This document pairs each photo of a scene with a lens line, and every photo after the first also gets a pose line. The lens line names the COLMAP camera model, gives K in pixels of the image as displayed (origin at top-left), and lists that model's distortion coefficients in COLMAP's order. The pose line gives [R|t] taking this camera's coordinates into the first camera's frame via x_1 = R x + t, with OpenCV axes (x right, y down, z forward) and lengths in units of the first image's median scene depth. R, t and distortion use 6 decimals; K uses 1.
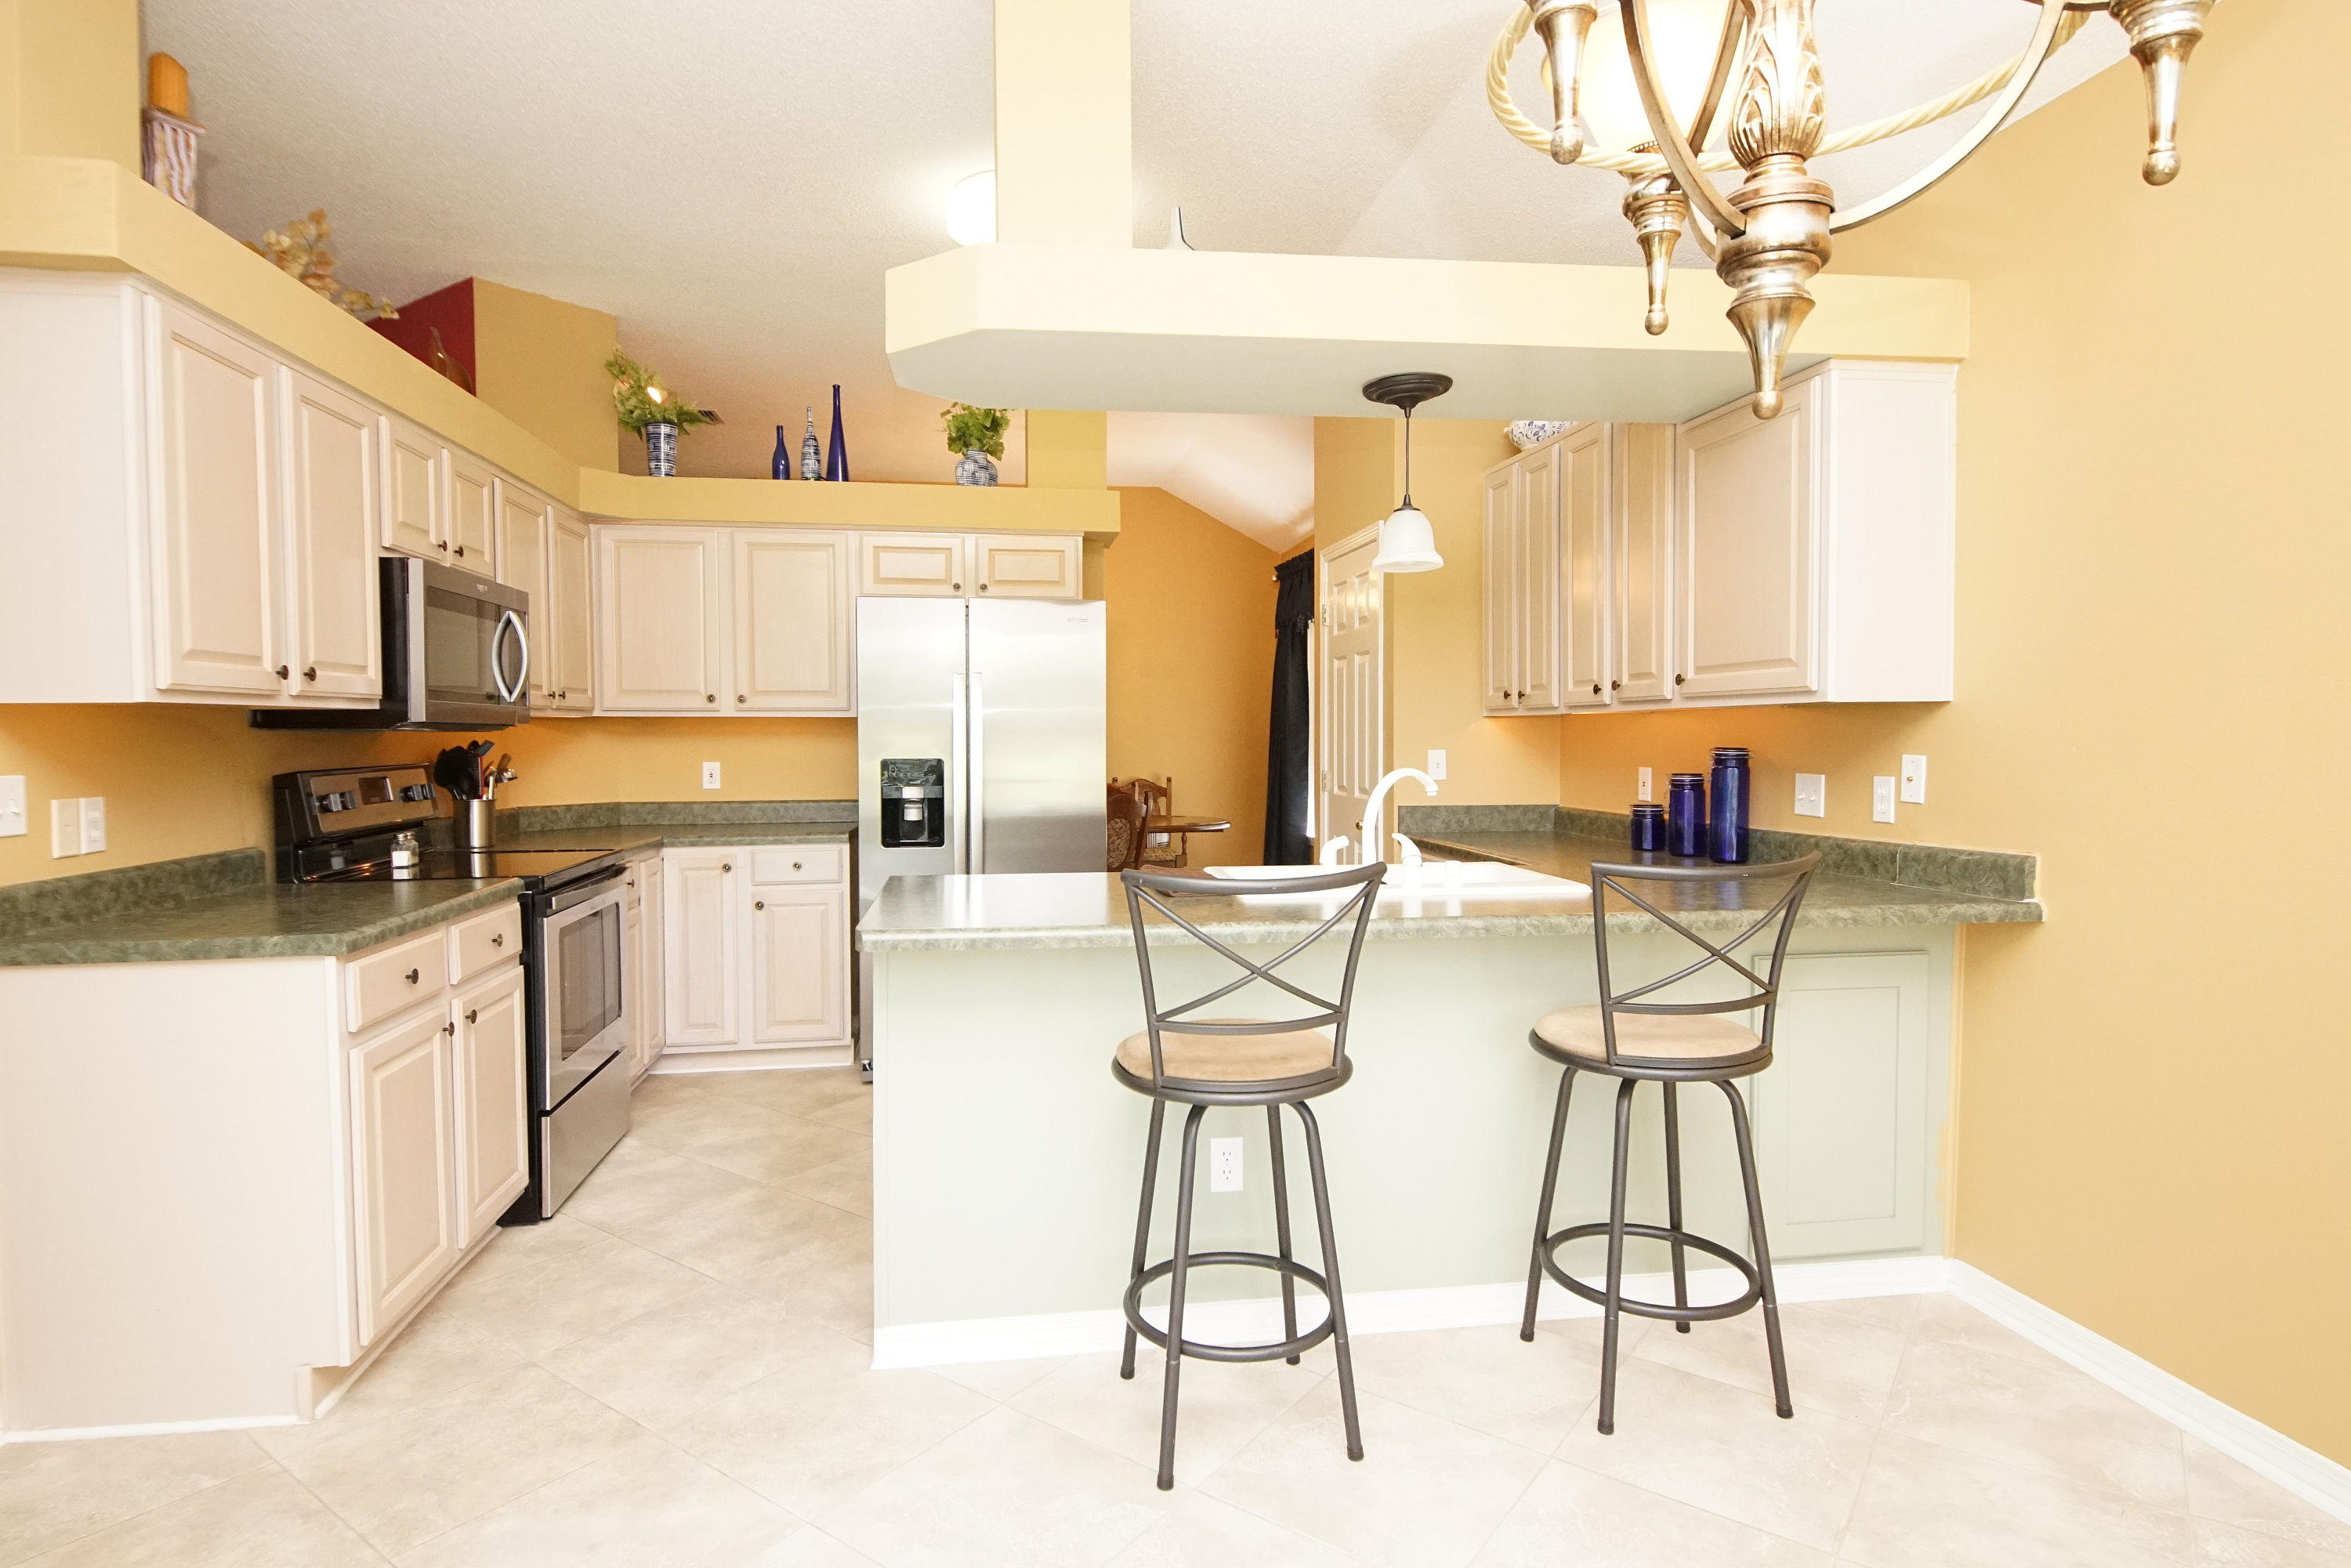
lens RADIAL K [[1259.1, 0, 1158.0], [0, 1259.1, 775.0], [0, 0, 1]] dist [0.042419, -0.039679]
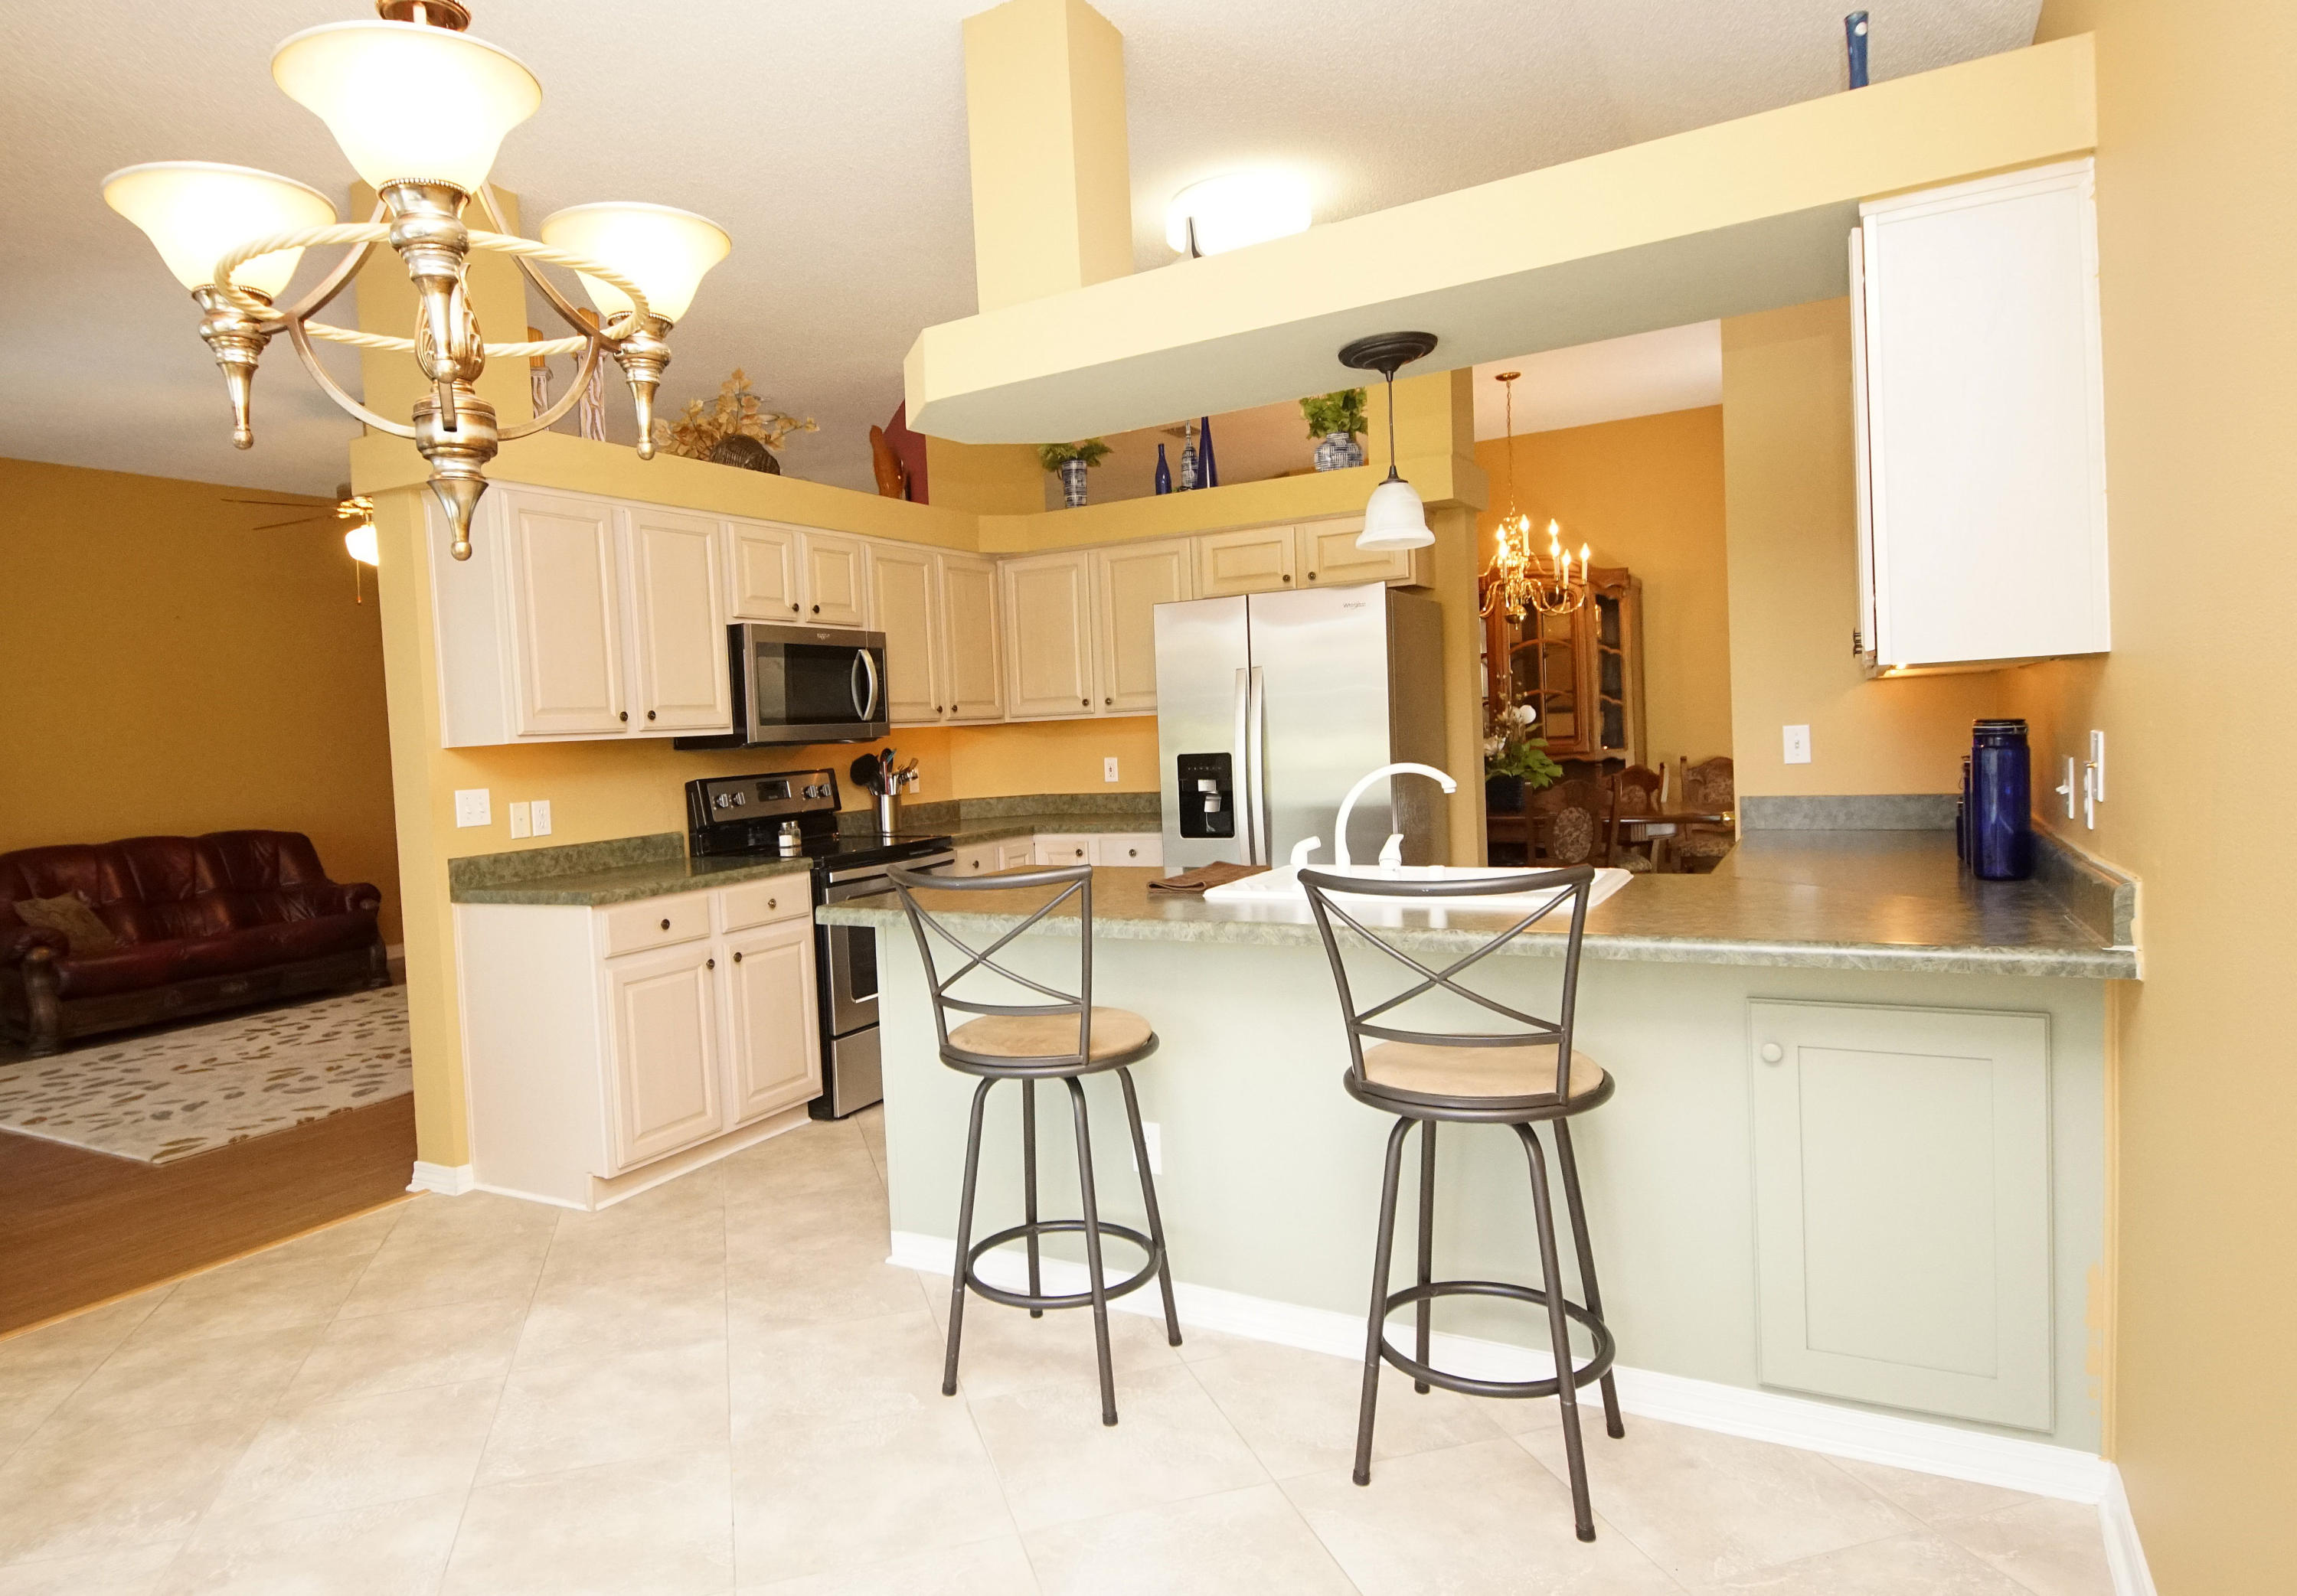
lens RADIAL K [[1343.9, 0, 1061.4], [0, 1343.9, 783.5], [0, 0, 1]] dist [0.011488, -0.001293]
pose [[0.780159, -0.008906, -0.625518, 0.533172], [0.024327, 0.999574, 0.016110, -0.011343], [0.625108, -0.027785, 0.780043, 0.069900]]
